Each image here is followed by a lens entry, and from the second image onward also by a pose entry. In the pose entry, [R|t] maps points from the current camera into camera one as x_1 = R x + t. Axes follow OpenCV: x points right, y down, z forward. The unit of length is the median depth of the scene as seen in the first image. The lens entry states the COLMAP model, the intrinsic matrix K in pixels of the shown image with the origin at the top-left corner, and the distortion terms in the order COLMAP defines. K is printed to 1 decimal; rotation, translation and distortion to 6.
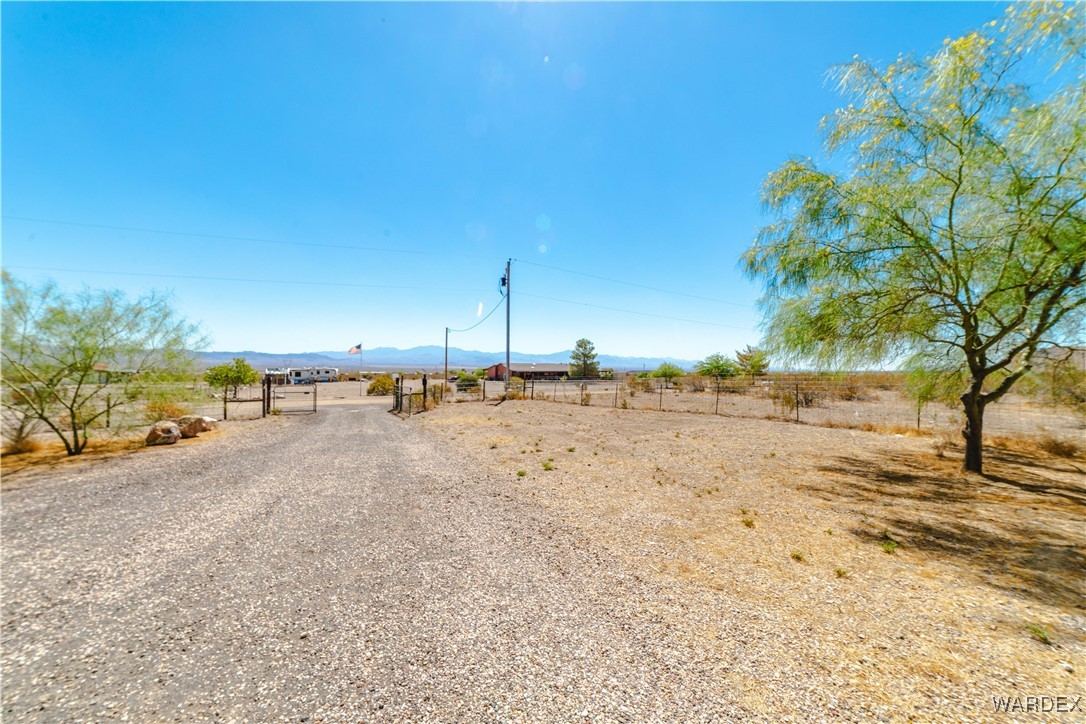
lens RADIAL K [[415.0, 0, 543.0], [0, 415.0, 362.0], [0, 0, 1]] dist [-0.001149, -0.000044]
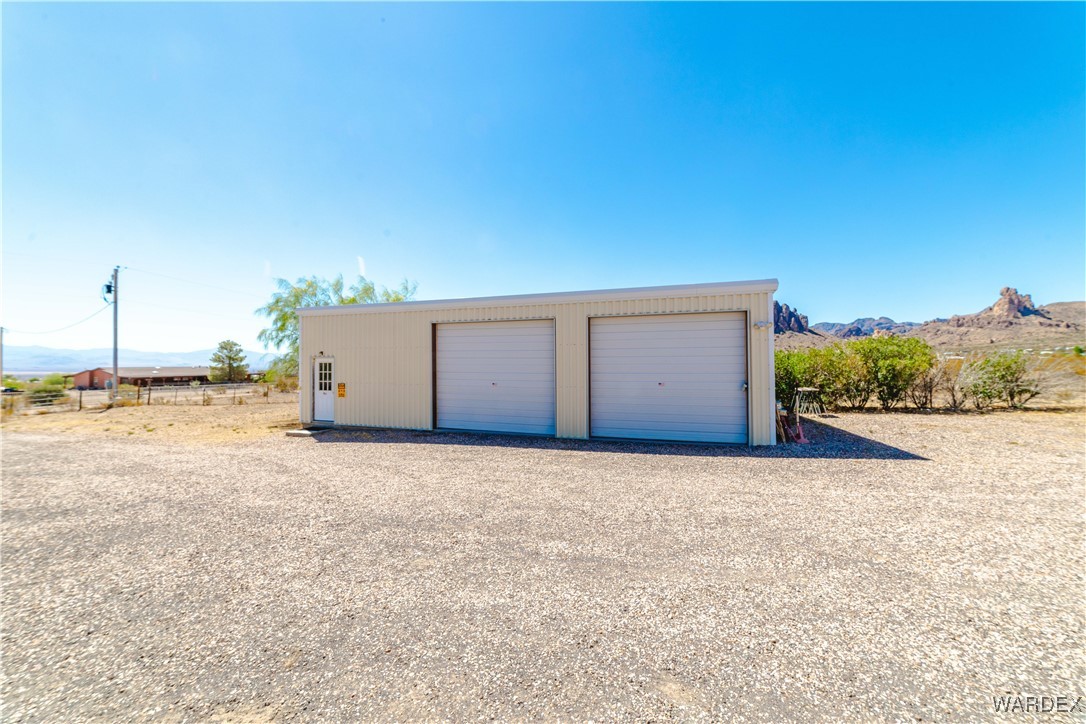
lens RADIAL K [[418.9, 0, 547.1], [0, 418.9, 355.1], [0, 0, 1]] dist [-0.032942, 0.013372]
pose [[0.745023, -0.003996, 0.667027, 0.021309], [0.011829, 0.999904, -0.007222, -0.011631], [-0.666934, 0.013271, 0.744998, -0.299230]]
